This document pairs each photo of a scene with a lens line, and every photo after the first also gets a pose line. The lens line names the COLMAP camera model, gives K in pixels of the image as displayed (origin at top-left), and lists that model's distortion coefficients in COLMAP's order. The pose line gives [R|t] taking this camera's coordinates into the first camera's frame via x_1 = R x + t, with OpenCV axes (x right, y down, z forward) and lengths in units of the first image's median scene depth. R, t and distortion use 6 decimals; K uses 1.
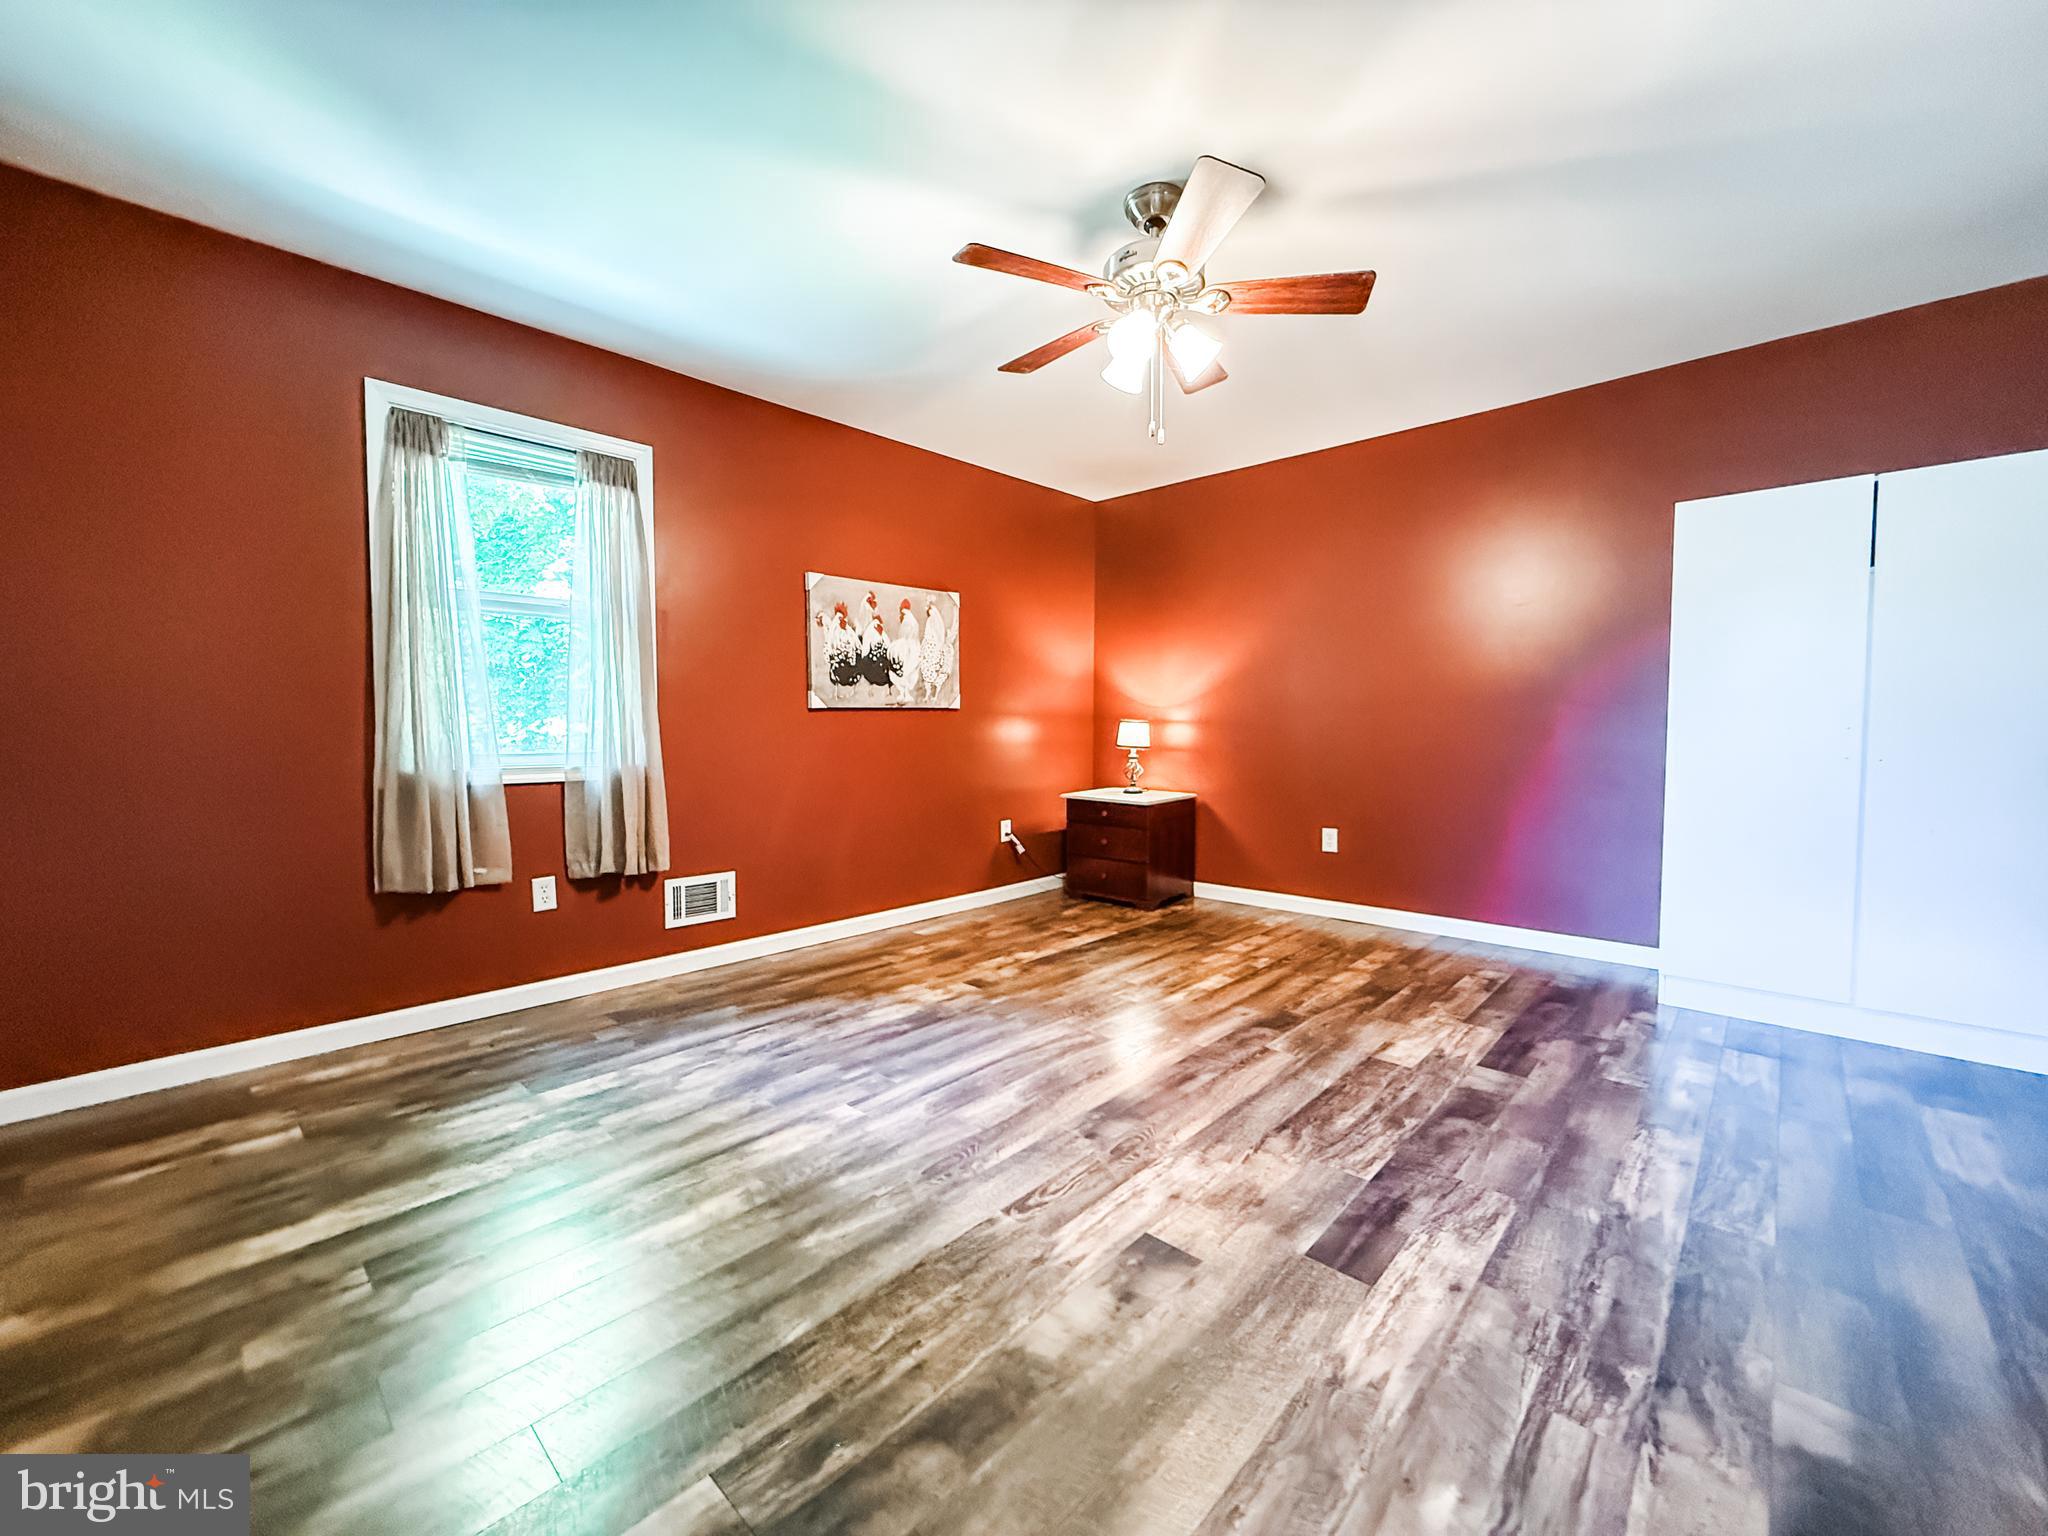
lens RADIAL K [[826.5, 0, 1024.0], [0, 826.5, 768.0], [0, 0, 1]] dist [-0.000320, -0.000140]
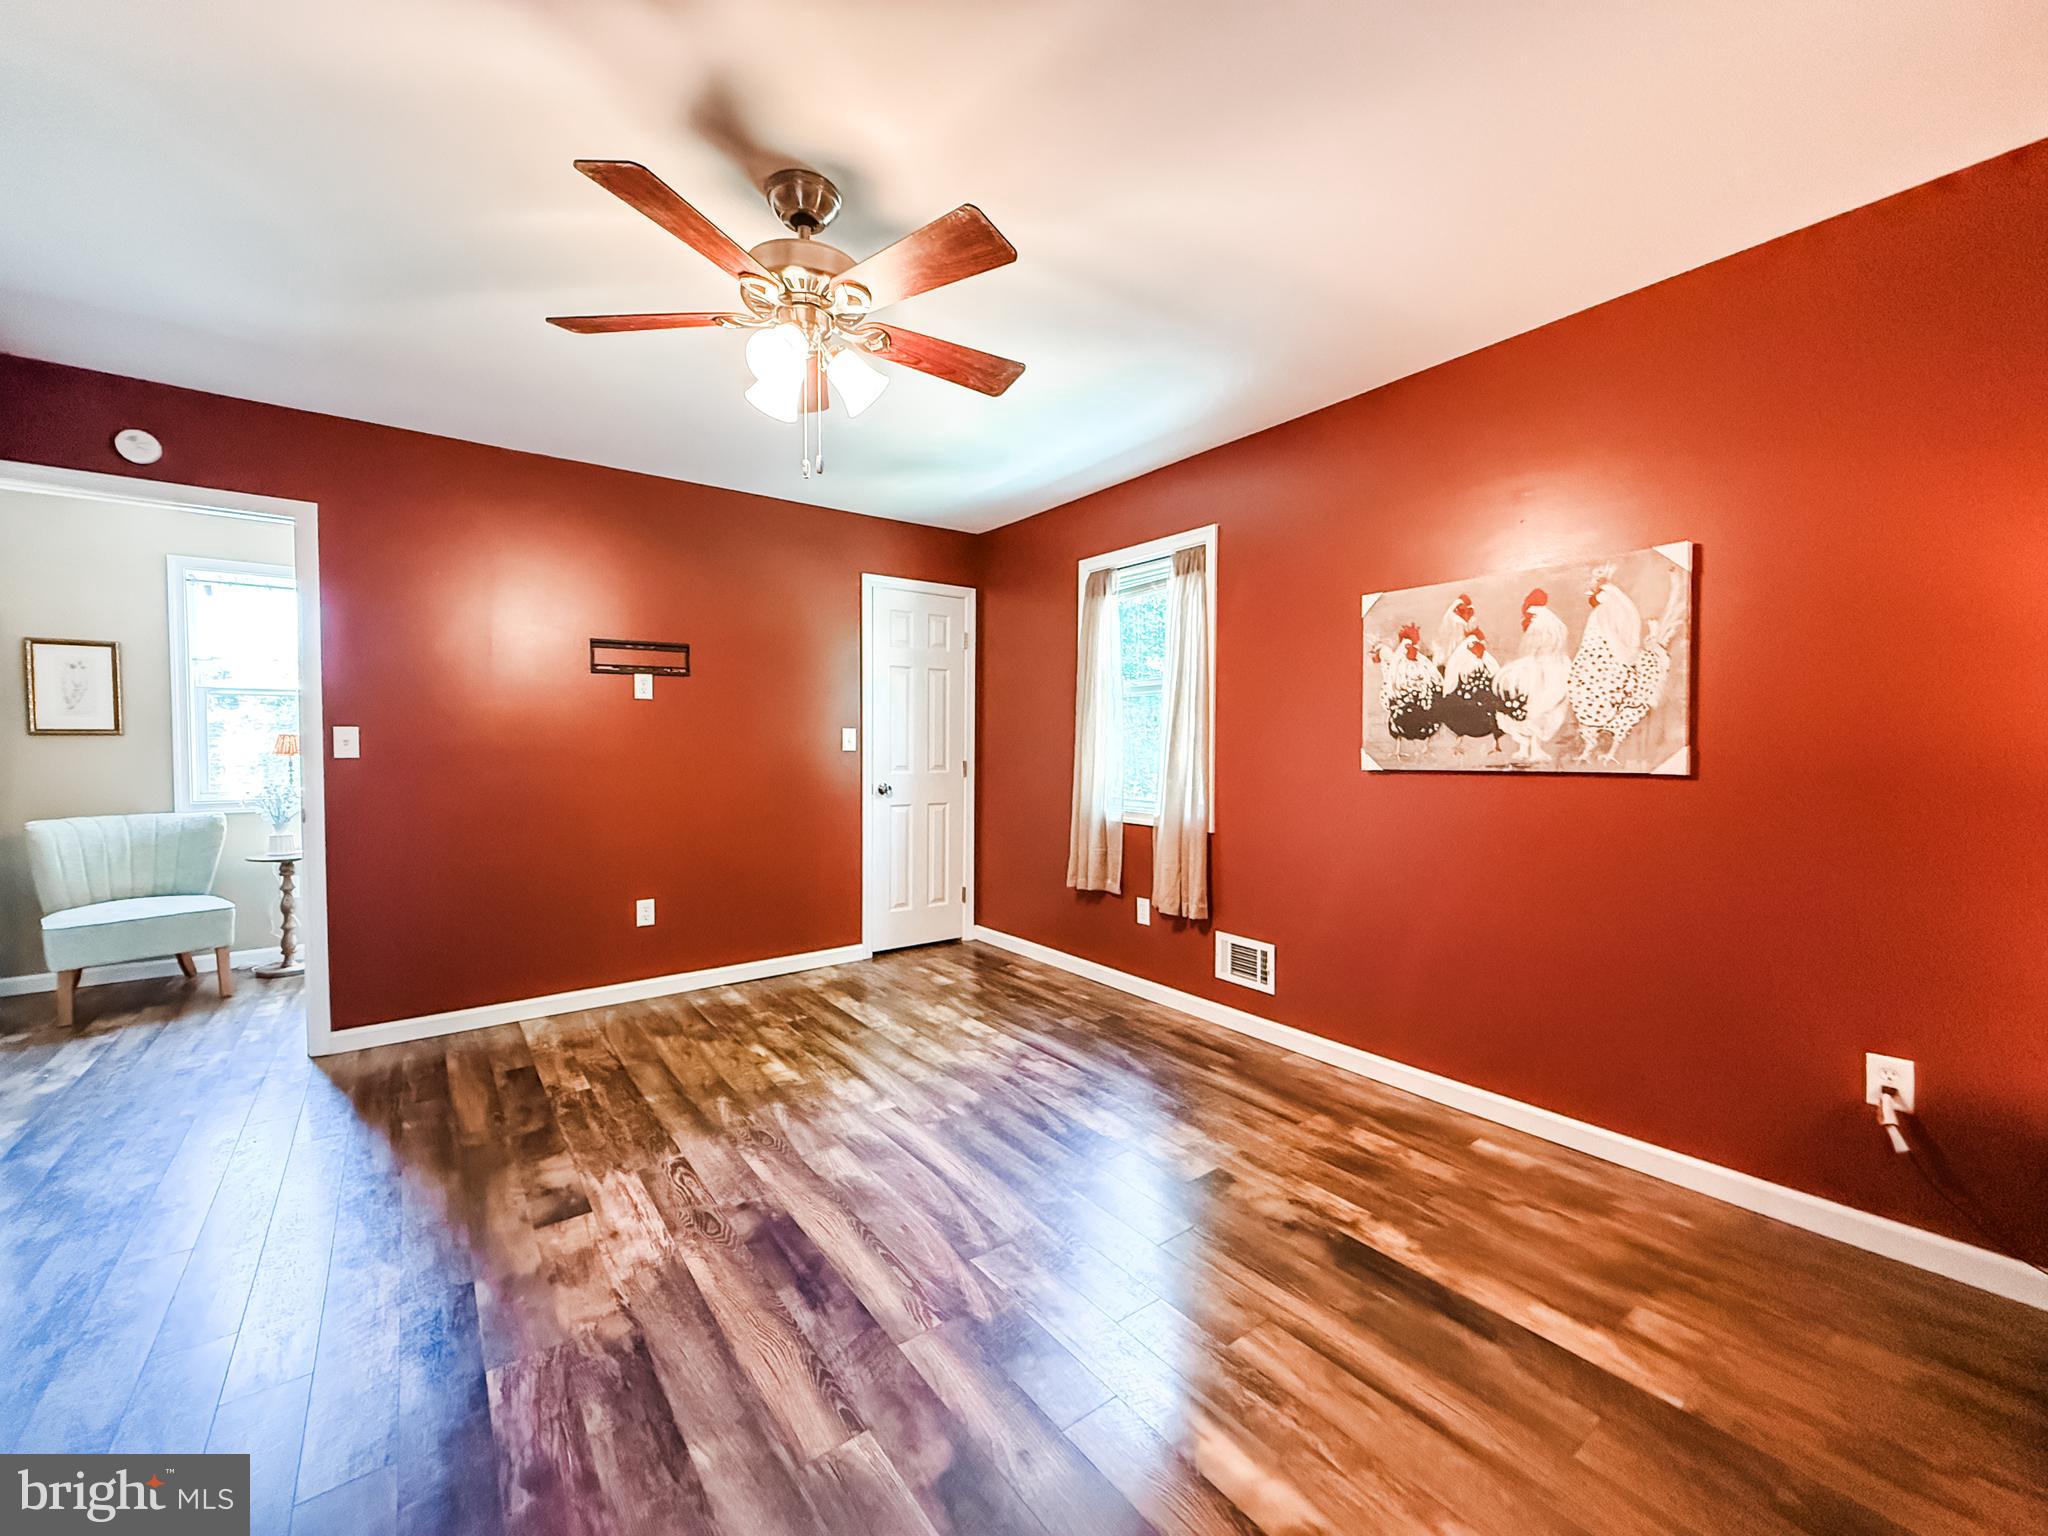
lens RADIAL K [[826.5, 0, 1024.0], [0, 826.5, 768.0], [0, 0, 1]] dist [-0.000320, -0.000140]
pose [[-0.185363, 0.037324, -0.981961, 0.762596], [-0.043178, 0.998004, 0.046085, -0.130738], [0.981721, 0.050942, -0.183381, 1.124739]]
